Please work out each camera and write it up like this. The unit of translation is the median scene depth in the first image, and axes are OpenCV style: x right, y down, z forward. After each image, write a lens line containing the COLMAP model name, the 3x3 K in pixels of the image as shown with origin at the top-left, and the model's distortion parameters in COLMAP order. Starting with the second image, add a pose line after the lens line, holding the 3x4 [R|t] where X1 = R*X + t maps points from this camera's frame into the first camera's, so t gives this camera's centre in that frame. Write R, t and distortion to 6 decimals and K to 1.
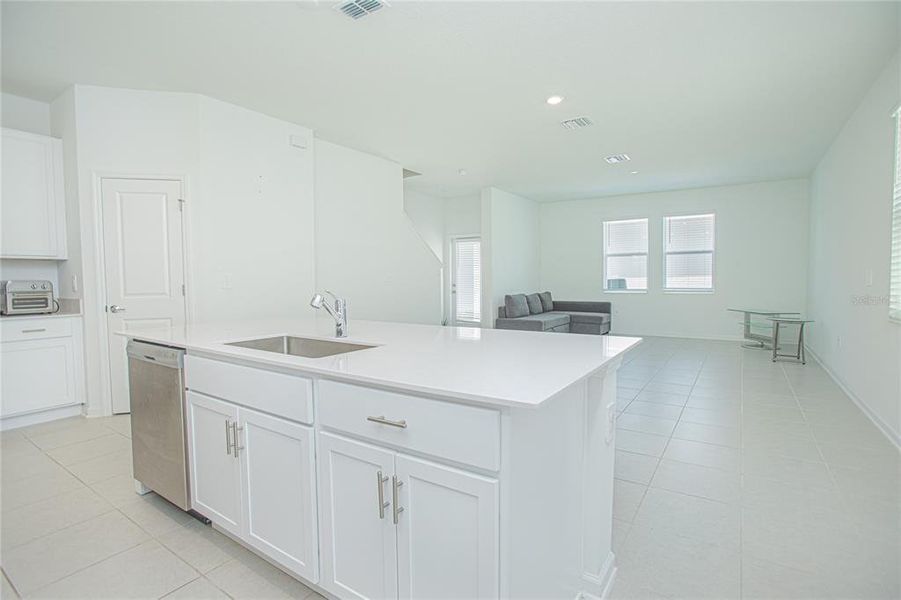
lens RADIAL K [[409.2, 0, 448.1], [0, 409.2, 297.5], [0, 0, 1]] dist [-0.073466, 0.032135]
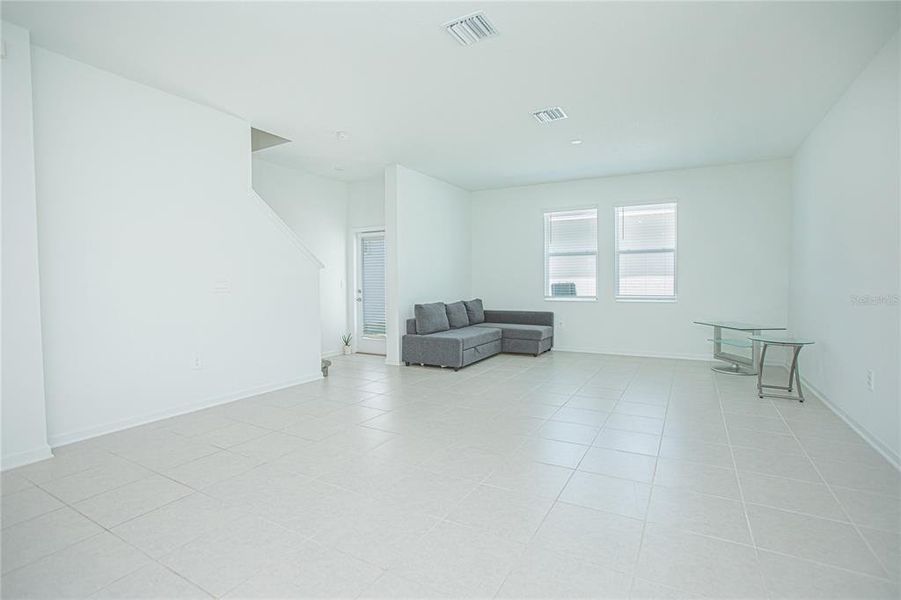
lens RADIAL K [[409.2, 0, 448.1], [0, 409.2, 297.5], [0, 0, 1]] dist [-0.073466, 0.032135]
pose [[0.996700, -0.000662, 0.081171, 0.132502], [0.001442, 0.999953, -0.009551, -0.010641], [-0.081160, 0.009637, 0.996654, 0.215232]]
